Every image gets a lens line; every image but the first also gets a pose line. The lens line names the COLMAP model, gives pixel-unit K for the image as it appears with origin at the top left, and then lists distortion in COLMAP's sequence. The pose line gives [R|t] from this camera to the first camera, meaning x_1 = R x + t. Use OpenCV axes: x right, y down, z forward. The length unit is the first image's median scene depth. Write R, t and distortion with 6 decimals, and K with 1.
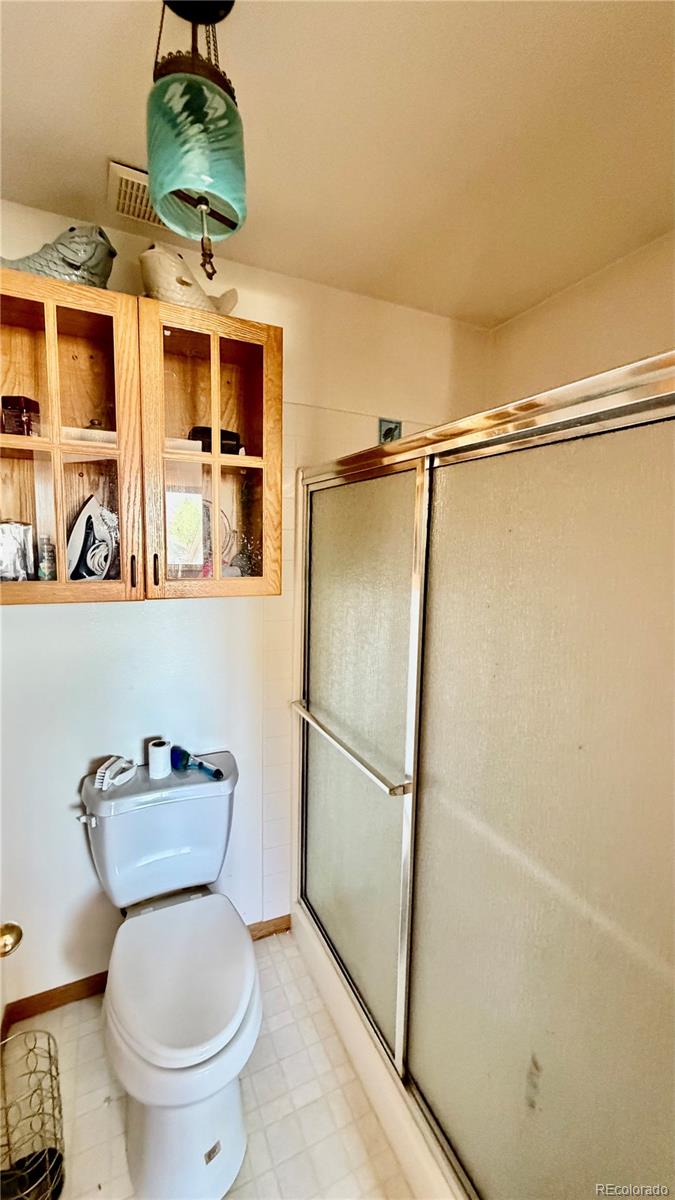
lens RADIAL K [[480.0, 0, 337.5], [0, 480.0, 600.0], [0, 0, 1]] dist [-0.001291, 0.000211]
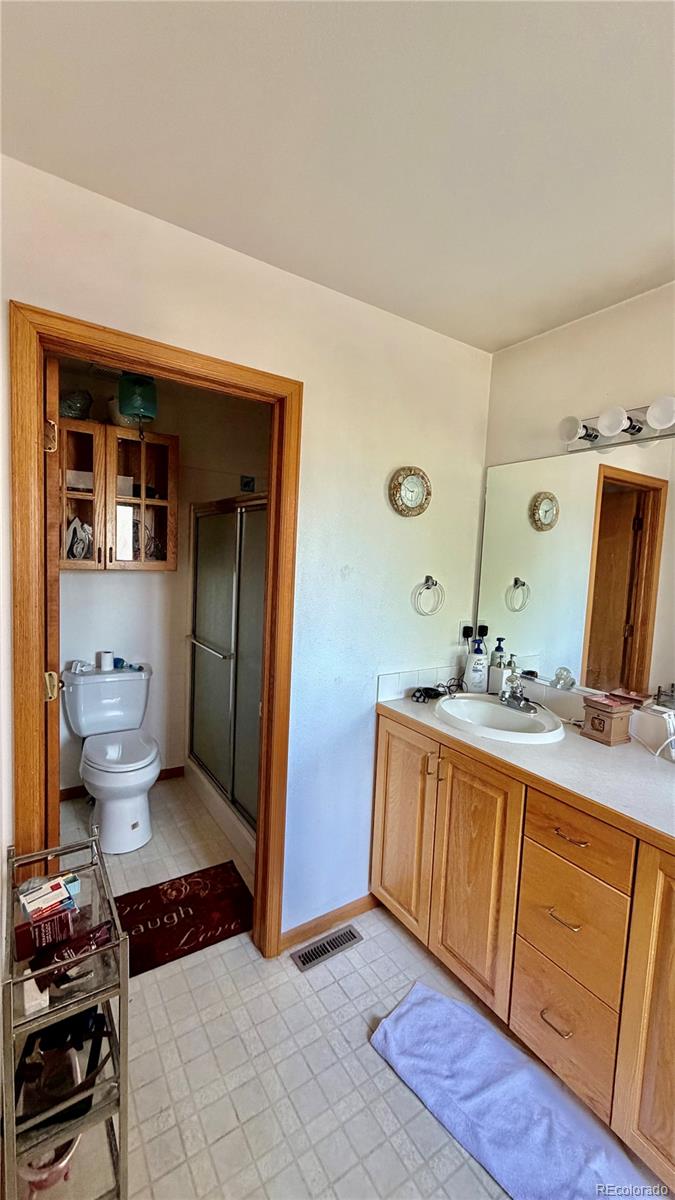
lens RADIAL K [[480.0, 0, 337.5], [0, 480.0, 600.0], [0, 0, 1]] dist [-0.001291, 0.000211]
pose [[0.989612, 0.013303, 0.143149, 0.267531], [-0.010172, 0.999693, -0.022585, 0.154961], [-0.143406, 0.020894, 0.989443, -1.082568]]
